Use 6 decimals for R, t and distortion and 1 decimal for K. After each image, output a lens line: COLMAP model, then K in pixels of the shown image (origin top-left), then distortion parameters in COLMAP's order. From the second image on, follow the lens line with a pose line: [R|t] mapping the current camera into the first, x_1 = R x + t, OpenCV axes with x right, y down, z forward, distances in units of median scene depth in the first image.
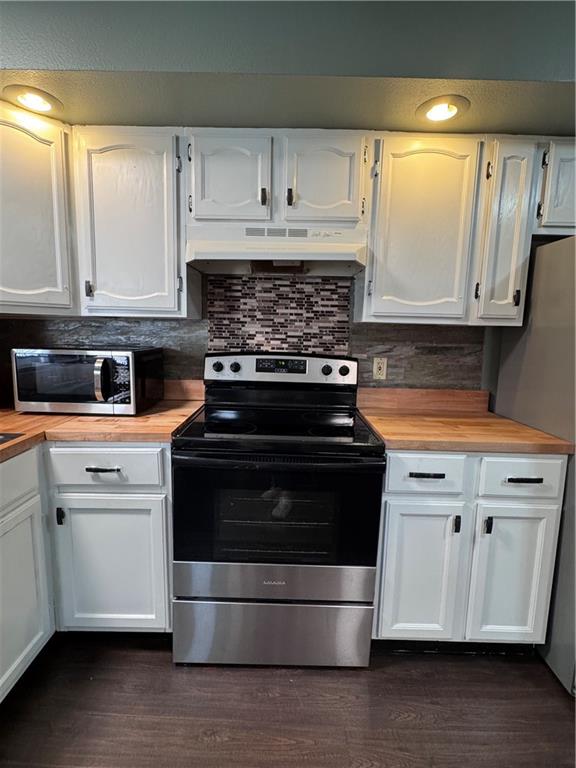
lens RADIAL K [[379.9, 0, 287.3], [0, 379.9, 382.7], [0, 0, 1]] dist [-0.002160, -0.000617]
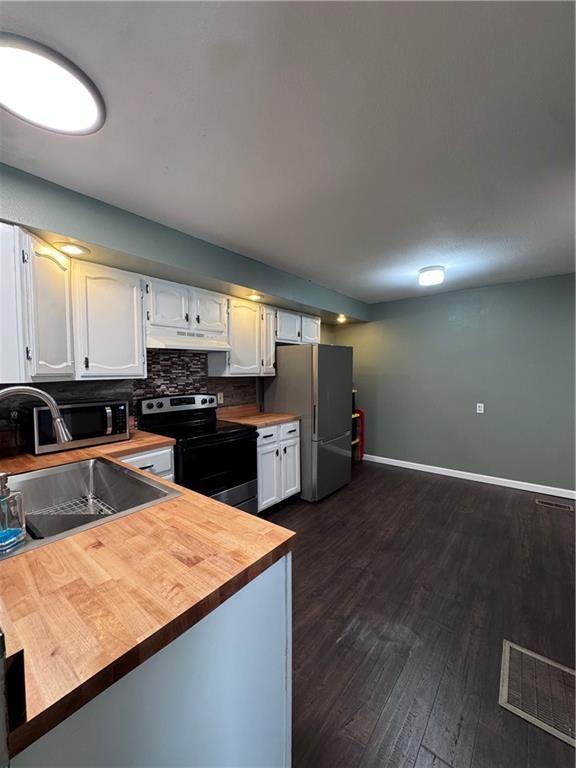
lens RADIAL K [[306.1, 0, 288.0], [0, 306.1, 384.0], [0, 0, 1]] dist [-0.000565, 0.000400]
pose [[0.624650, -0.059596, 0.778627, -0.972426], [0.126316, 0.991664, -0.025434, -0.029978], [-0.770621, 0.114240, 0.626971, -0.375099]]
